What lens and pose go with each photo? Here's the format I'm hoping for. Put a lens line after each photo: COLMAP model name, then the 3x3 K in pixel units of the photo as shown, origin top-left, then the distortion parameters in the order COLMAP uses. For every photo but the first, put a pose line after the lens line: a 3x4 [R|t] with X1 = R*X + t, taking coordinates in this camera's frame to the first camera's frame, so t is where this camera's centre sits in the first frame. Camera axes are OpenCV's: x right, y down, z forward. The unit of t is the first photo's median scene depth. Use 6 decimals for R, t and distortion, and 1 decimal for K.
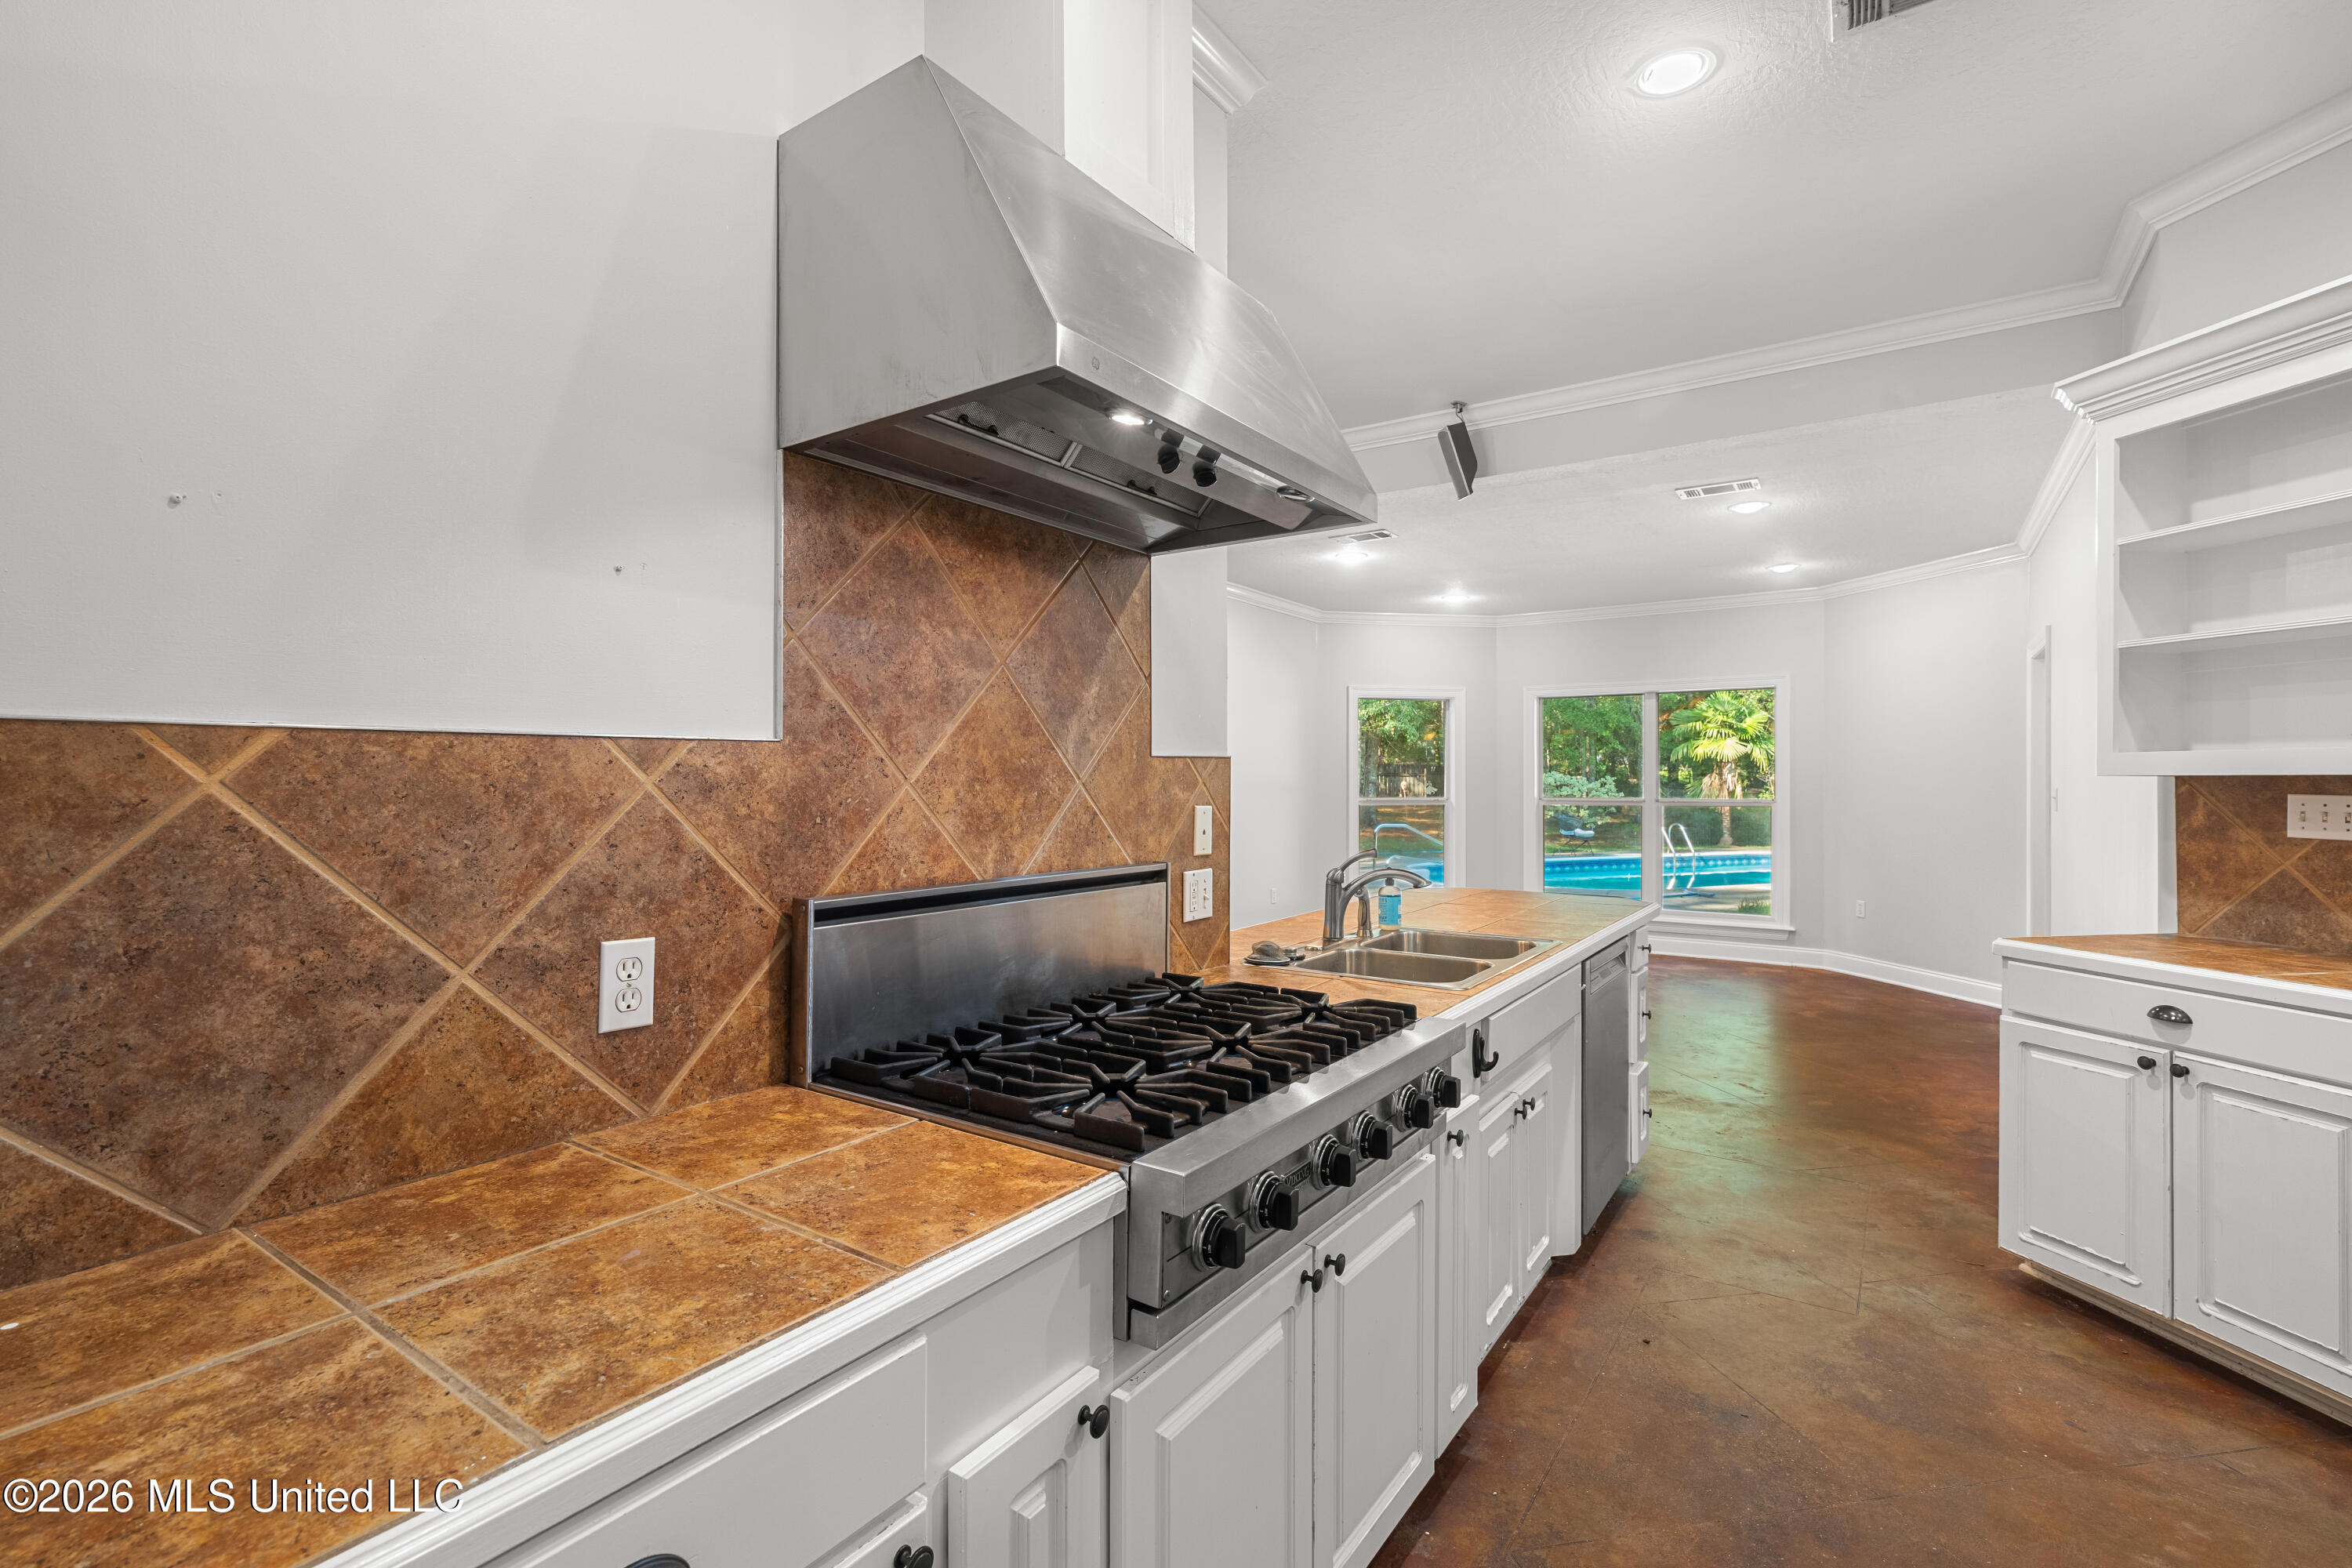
lens RADIAL K [[1065.7, 0, 1166.4], [0, 1065.7, 779.7], [0, 0, 1]] dist [-0.004563, 0.001476]
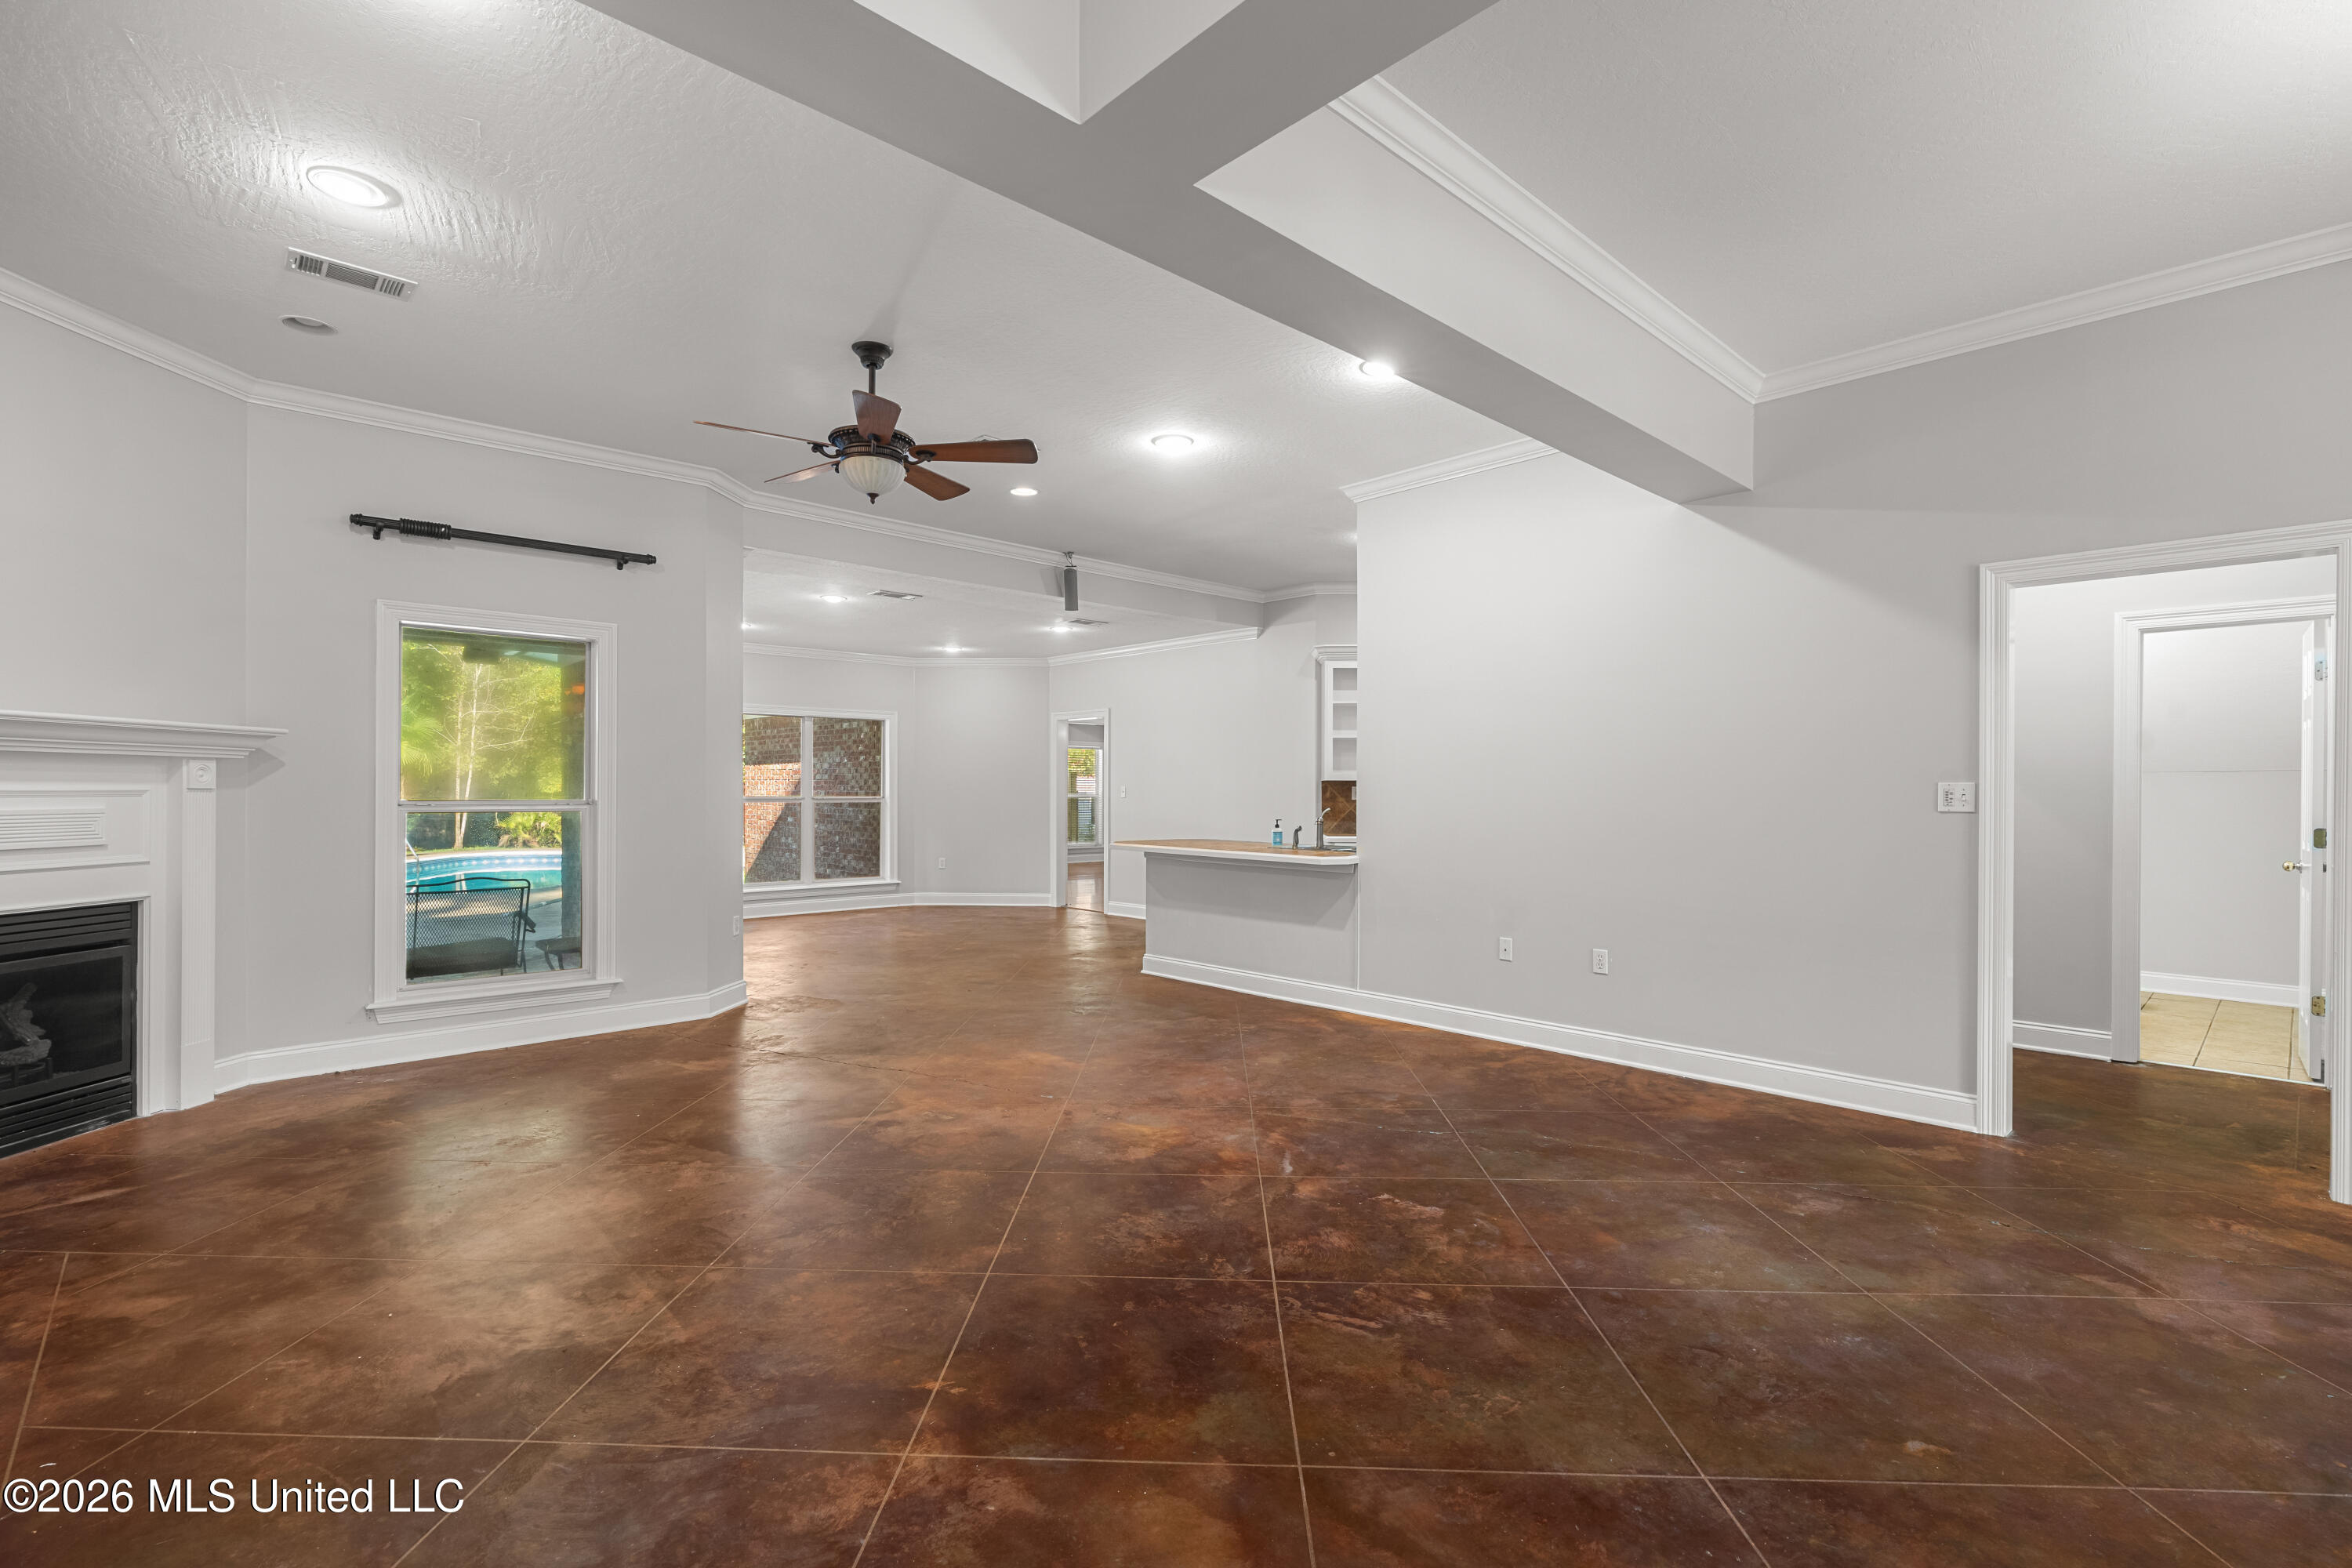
lens RADIAL K [[1060.0, 0, 1167.0], [0, 1060.0, 780.1], [0, 0, 1]] dist [-0.015012, 0.008522]
pose [[0.220455, 0.008296, 0.975362, -2.195704], [-0.002436, 0.999965, -0.007955, 0.021393], [-0.975394, -0.000623, 0.220468, 0.835156]]
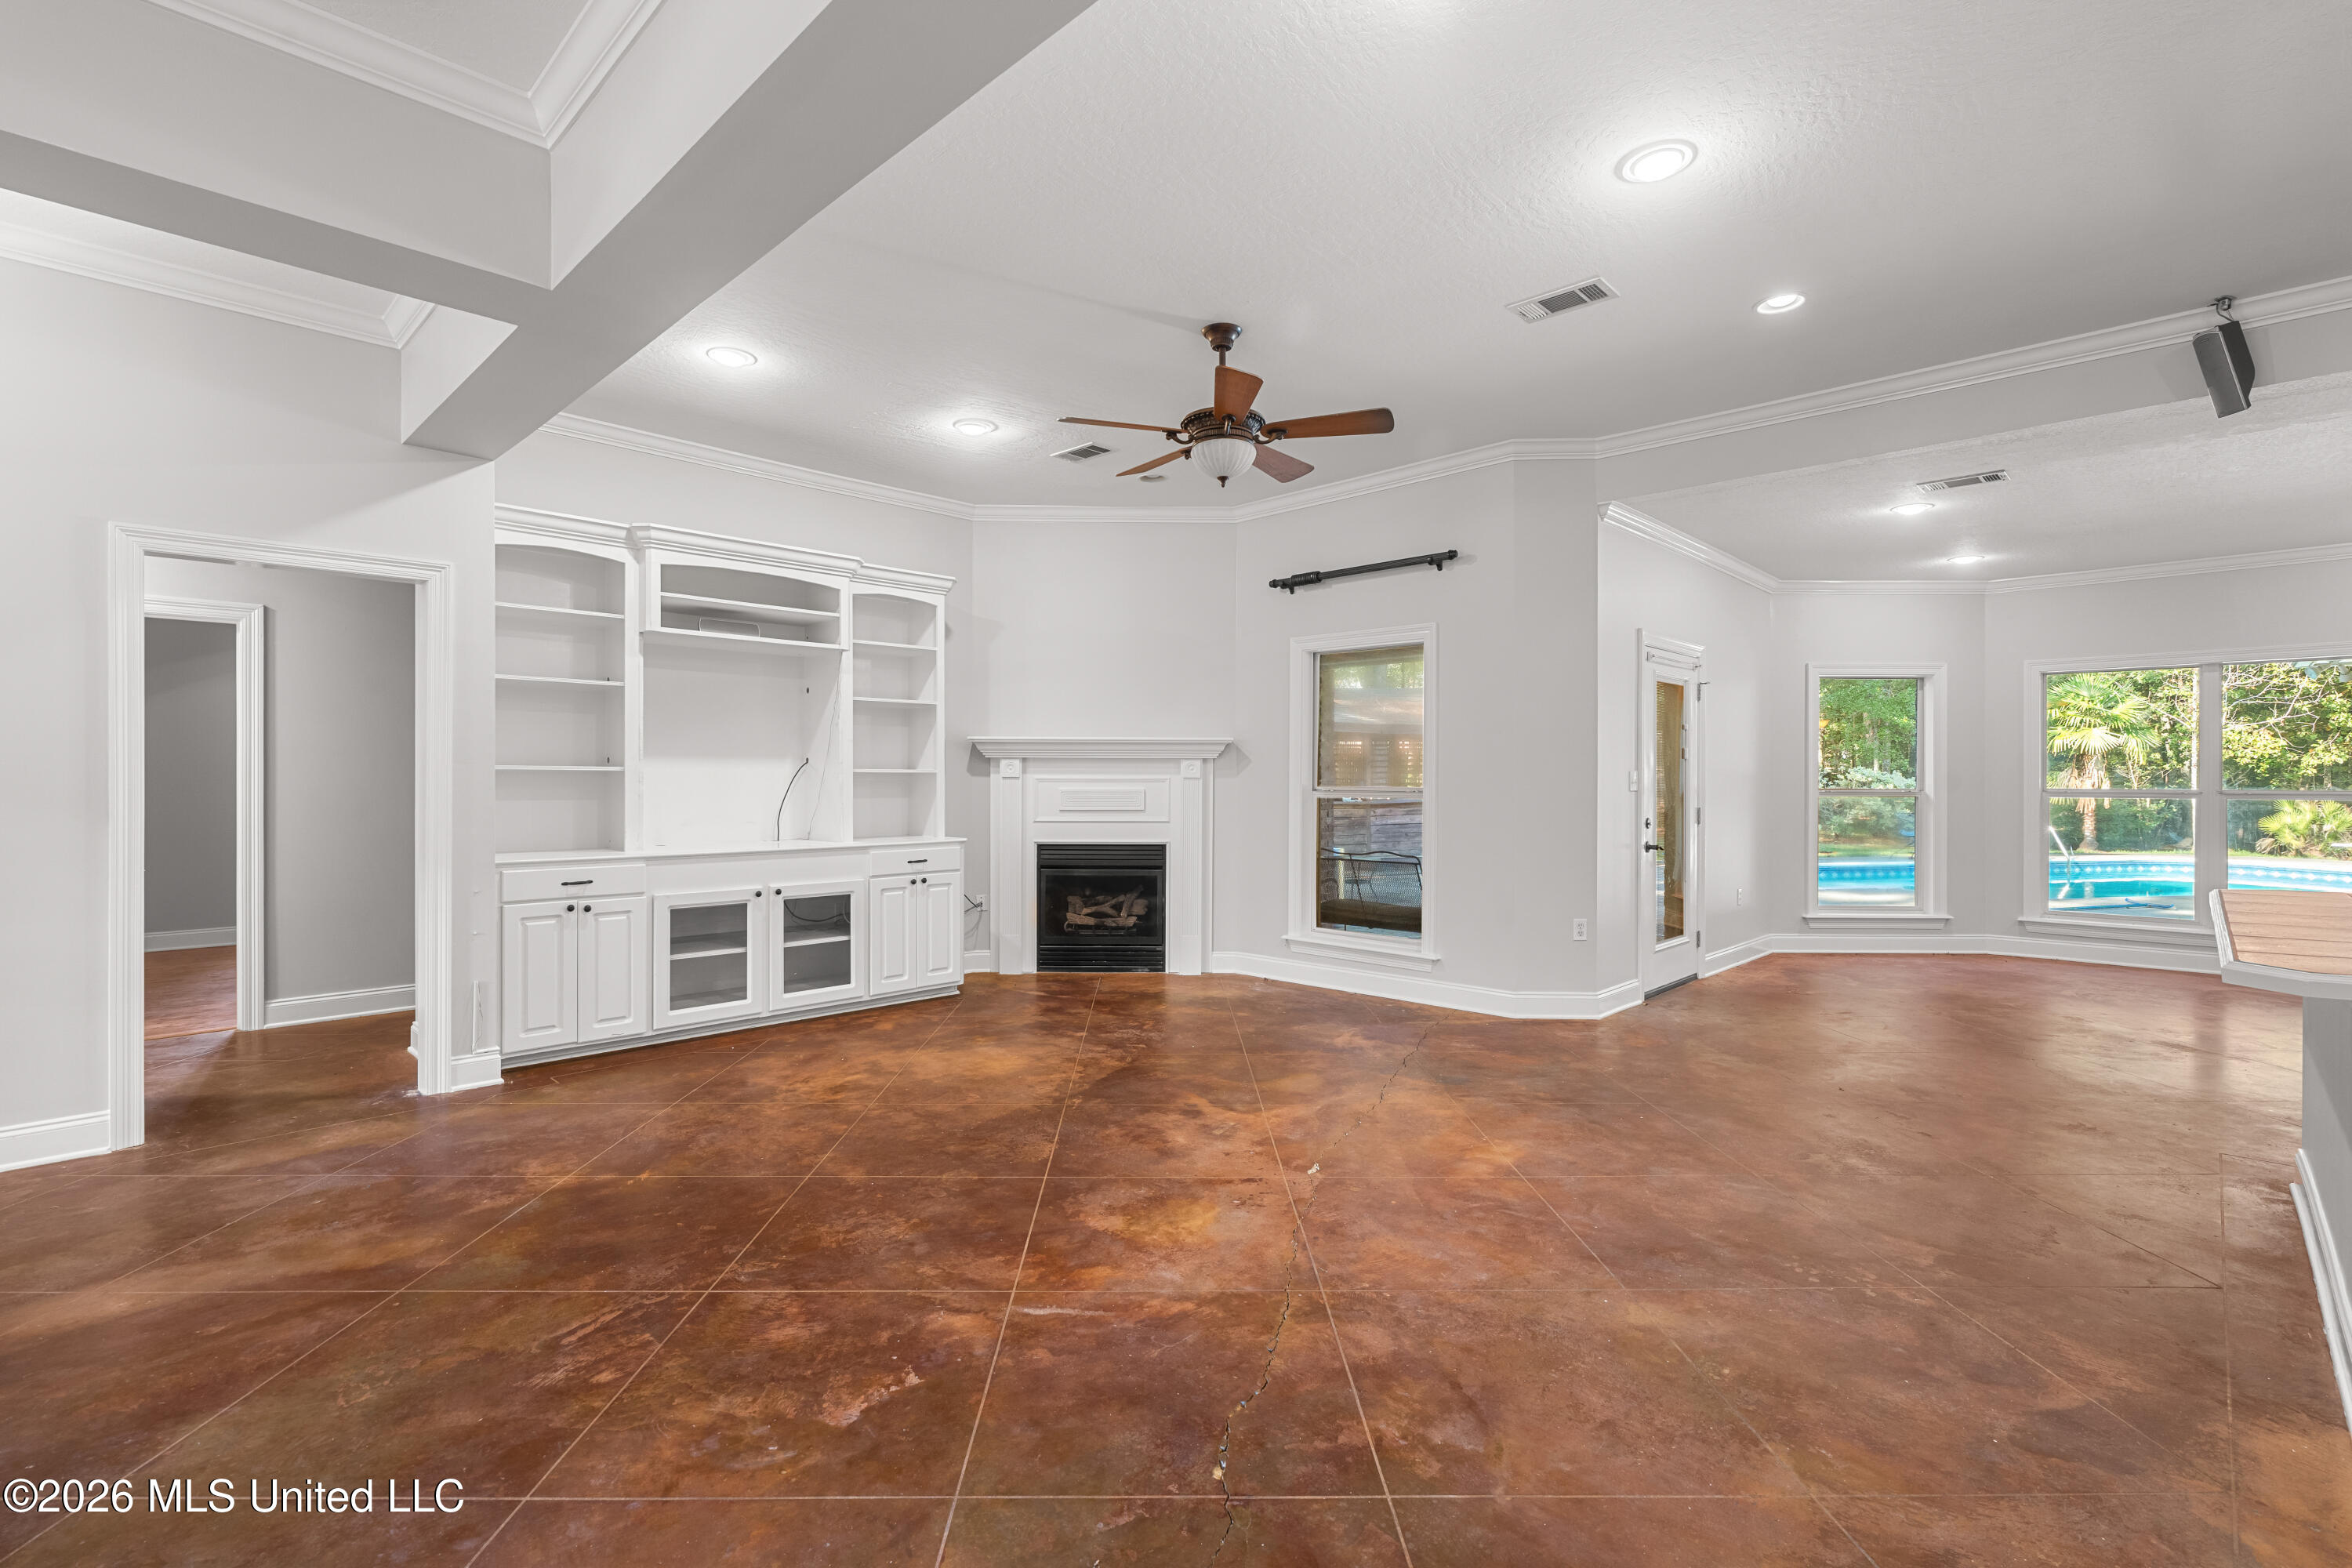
lens RADIAL K [[1060.0, 0, 1167.0], [0, 1060.0, 780.1], [0, 0, 1]] dist [-0.015012, 0.008522]
pose [[0.985253, 0.000774, -0.171104, -0.656808], [-0.000451, 0.999998, 0.001925, 0.025537], [0.171105, -0.001820, 0.985251, 0.108444]]
